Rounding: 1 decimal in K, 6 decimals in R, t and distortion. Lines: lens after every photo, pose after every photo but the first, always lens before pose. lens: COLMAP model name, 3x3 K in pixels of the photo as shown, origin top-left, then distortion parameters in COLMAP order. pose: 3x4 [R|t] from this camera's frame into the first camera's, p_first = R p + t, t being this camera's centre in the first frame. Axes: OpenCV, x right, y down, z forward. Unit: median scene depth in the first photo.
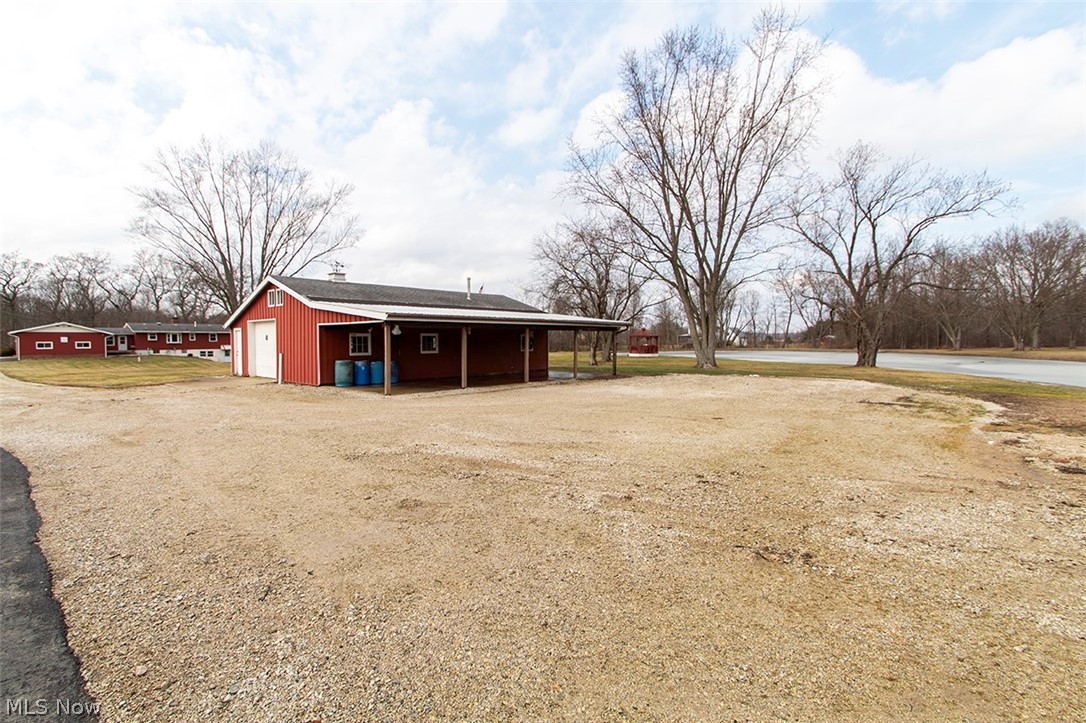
lens RADIAL K [[517.2, 0, 543.0], [0, 517.2, 361.5], [0, 0, 1]] dist [0.005349, 0.000358]
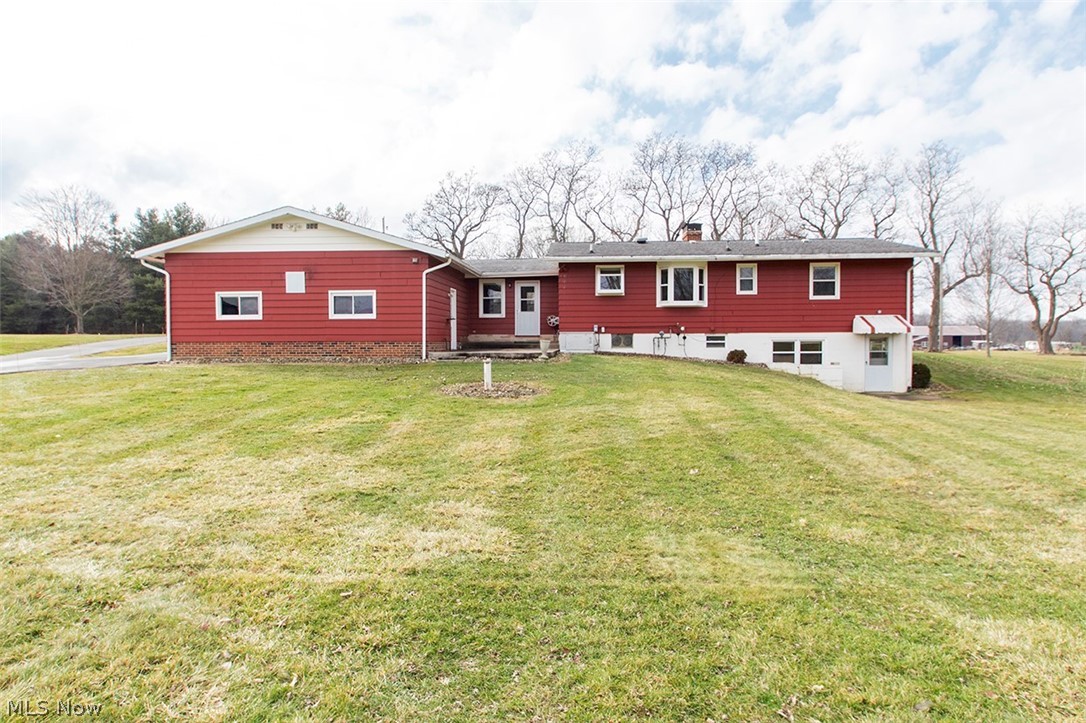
lens RADIAL K [[641.7, 0, 543.0], [0, 641.7, 361.5], [0, 0, 1]] dist [0.000008, 0.000034]
pose [[0.645952, 0.021722, -0.763069, -0.521229], [-0.031248, 0.999510, 0.002001, -0.007936], [0.762738, 0.022552, 0.646314, 0.753771]]
